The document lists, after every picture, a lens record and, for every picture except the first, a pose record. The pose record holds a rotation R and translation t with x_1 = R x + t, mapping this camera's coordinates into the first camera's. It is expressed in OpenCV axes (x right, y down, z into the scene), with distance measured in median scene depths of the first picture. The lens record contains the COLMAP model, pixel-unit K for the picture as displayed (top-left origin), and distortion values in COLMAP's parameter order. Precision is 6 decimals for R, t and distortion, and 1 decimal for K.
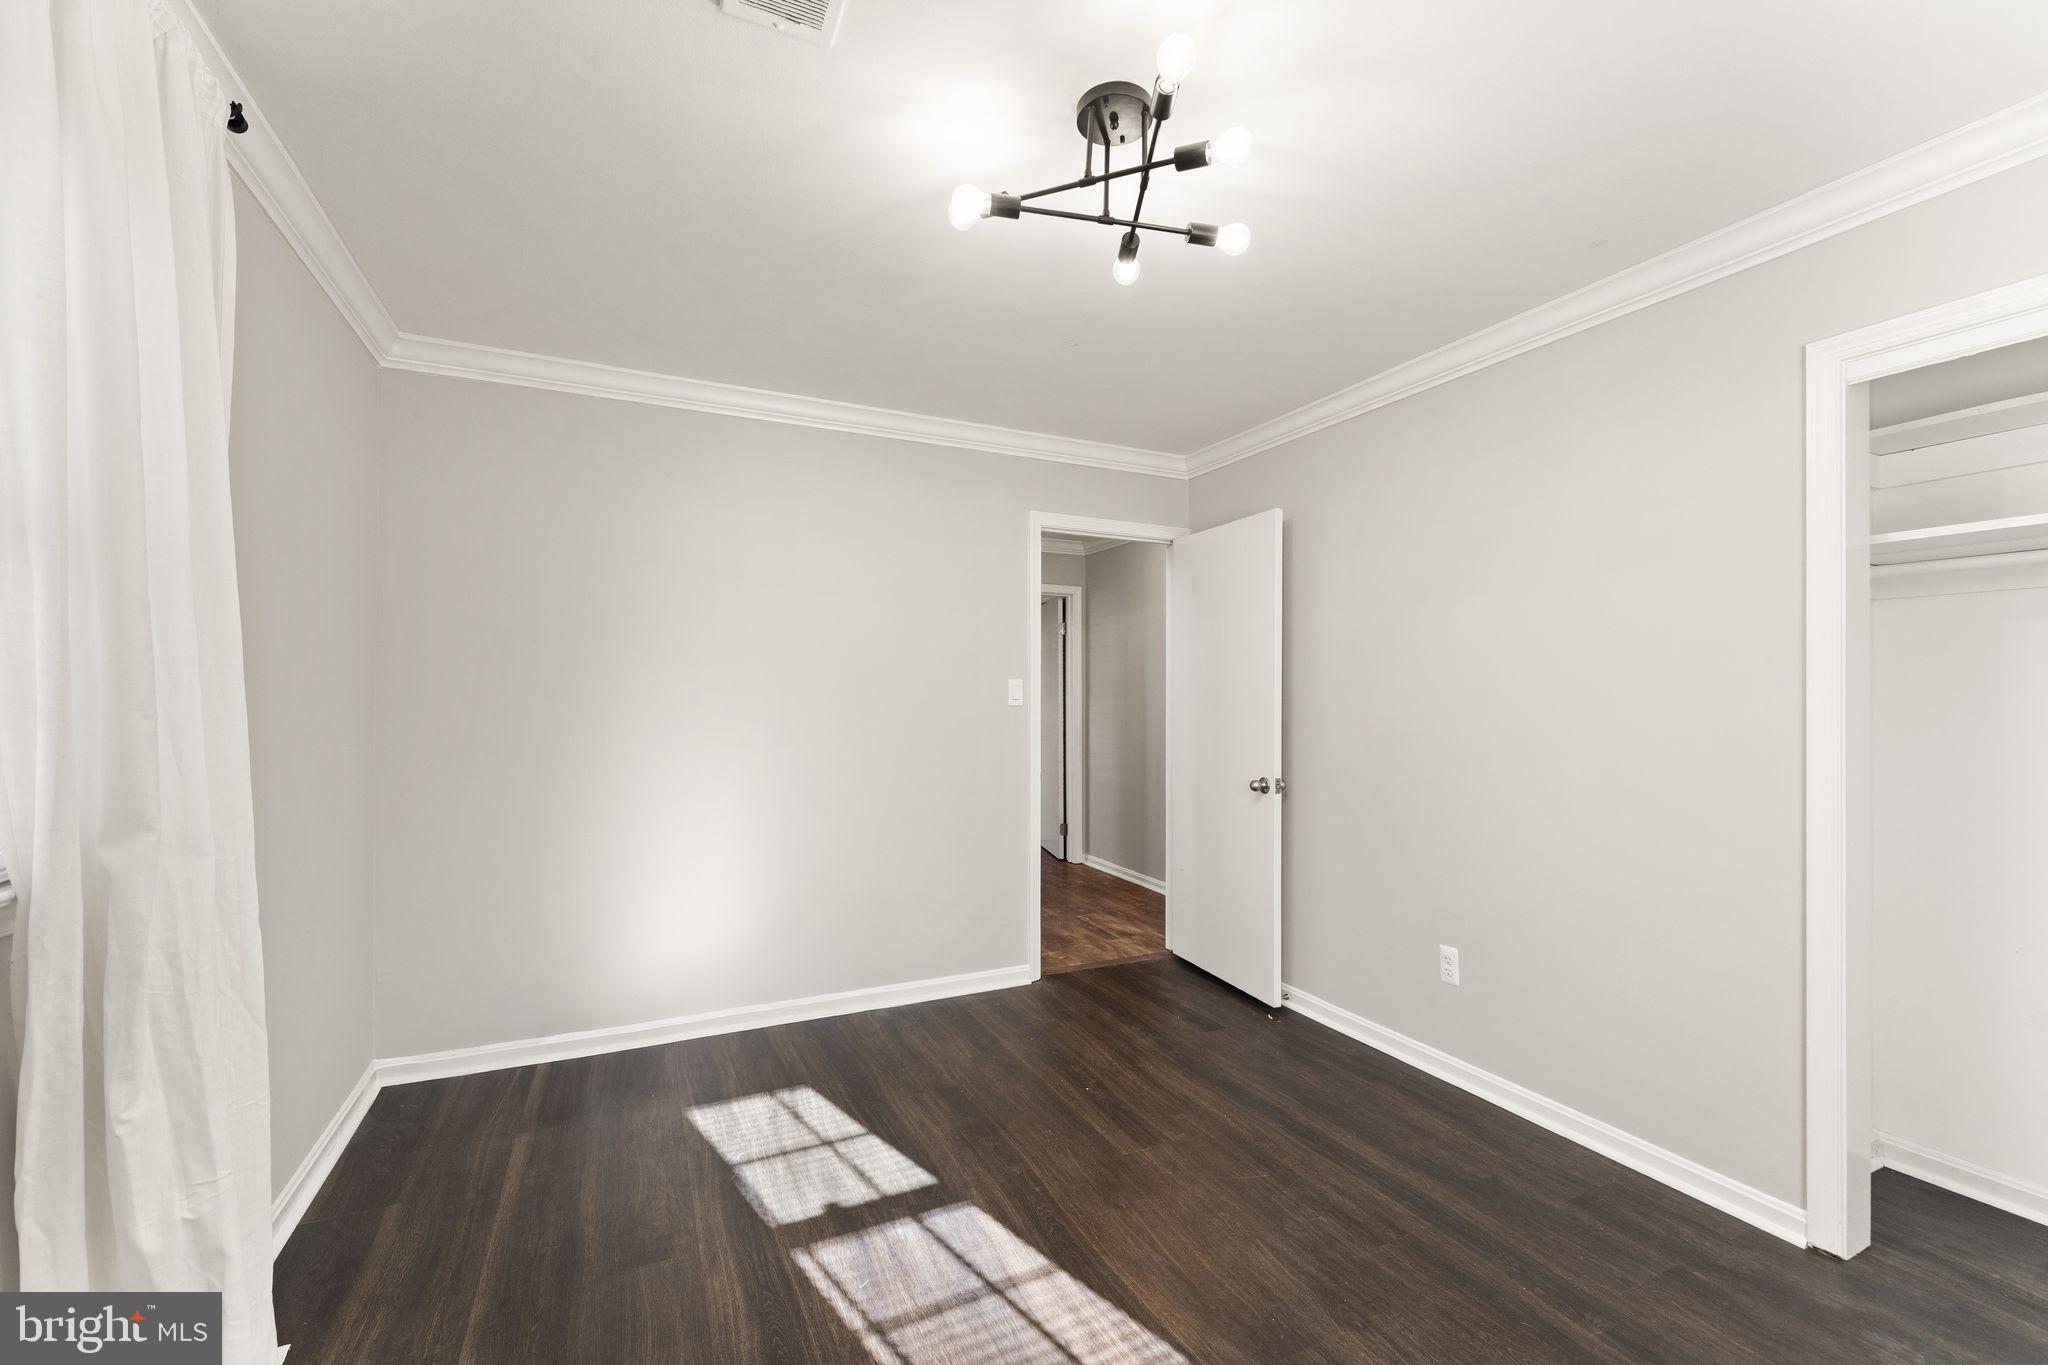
lens RADIAL K [[824.0, 0, 1024.0], [0, 824.0, 682.5], [0, 0, 1]] dist [-0.001426, -0.000276]
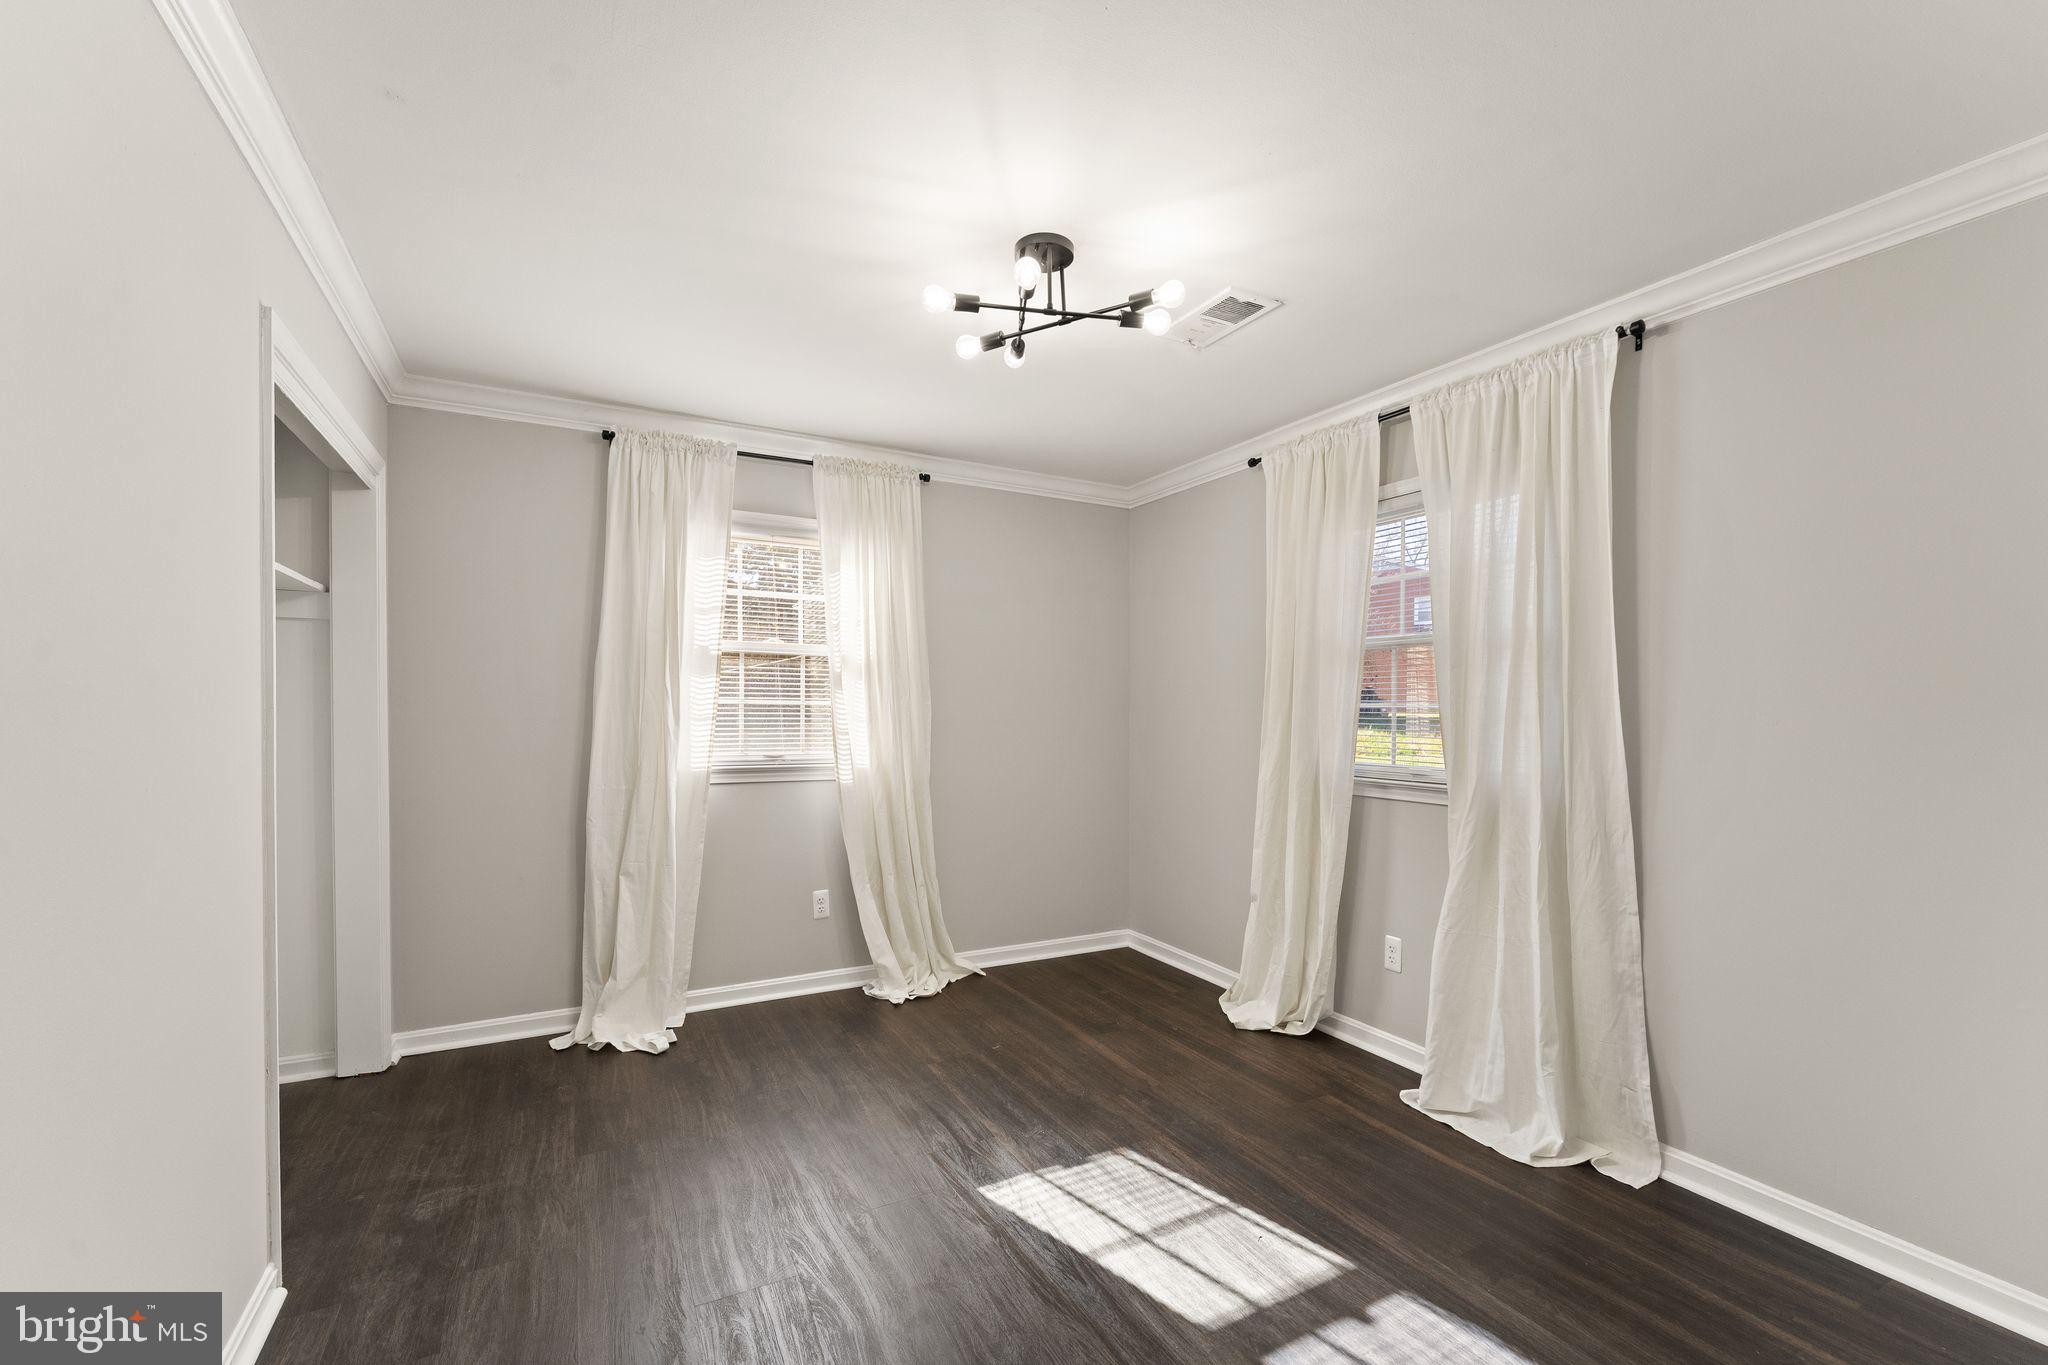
lens RADIAL K [[864.5, 0, 1024.0], [0, 864.5, 682.5], [0, 0, 1]] dist [-0.000689, -0.000124]
pose [[-0.999034, -0.010828, -0.042595, 0.157083], [-0.008999, 0.999039, -0.042898, 0.027898], [0.043018, -0.042474, -0.998171, 1.891485]]
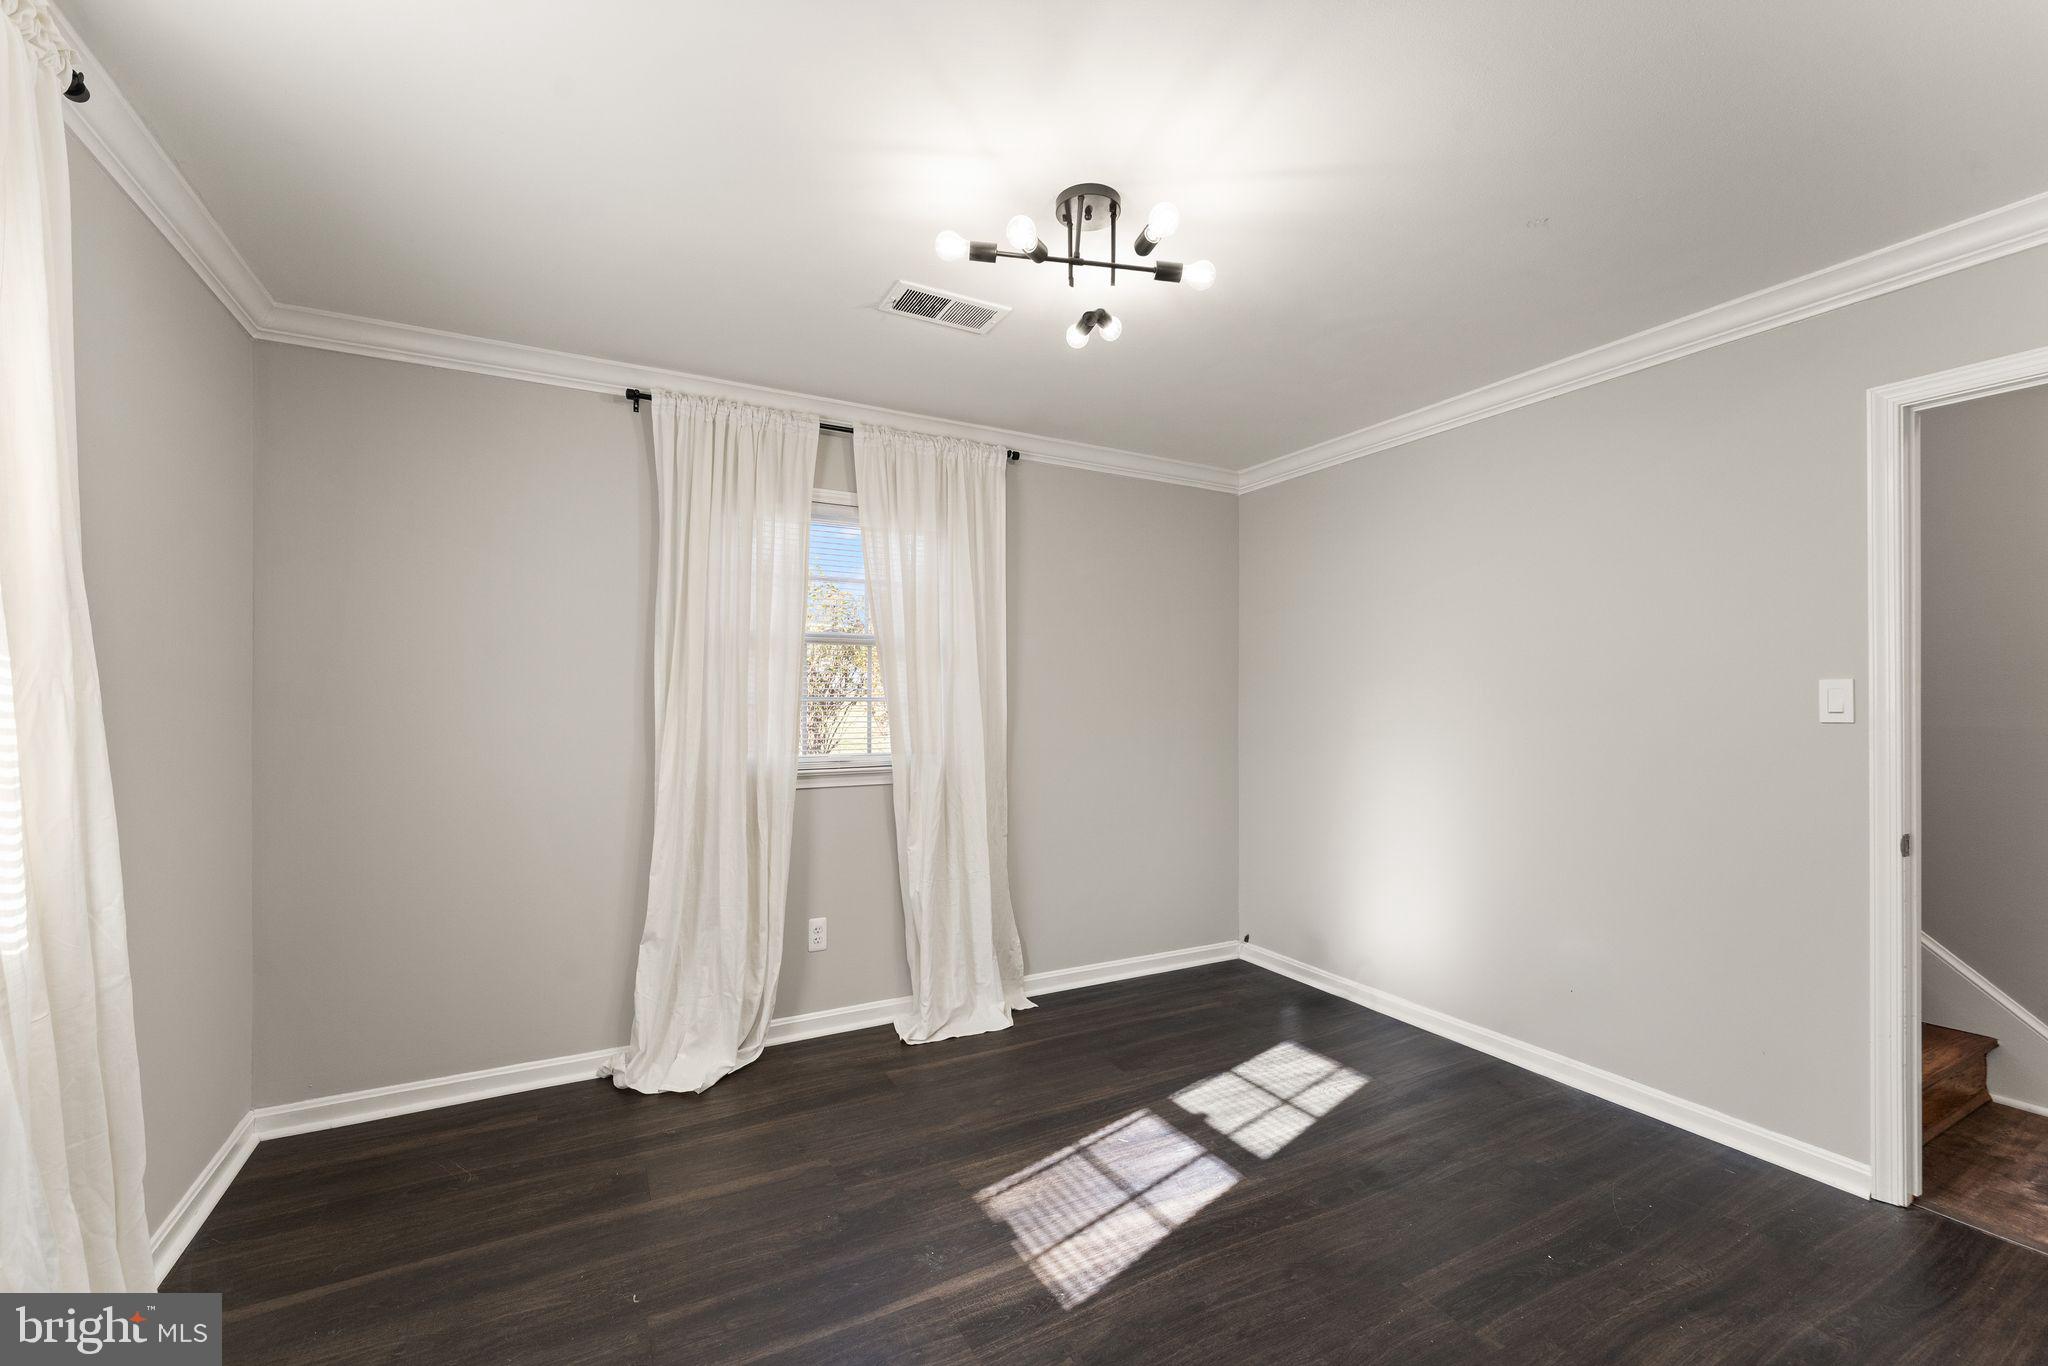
lens RADIAL K [[838.2, 0, 1026.7], [0, 838.2, 674.7], [0, 0, 1]] dist [-0.001810, -0.000260]
pose [[0.054649, -0.034351, -0.997915, 1.035670], [0.012917, 0.999349, -0.033693, 0.009714], [0.998422, -0.011049, 0.055057, 0.671378]]
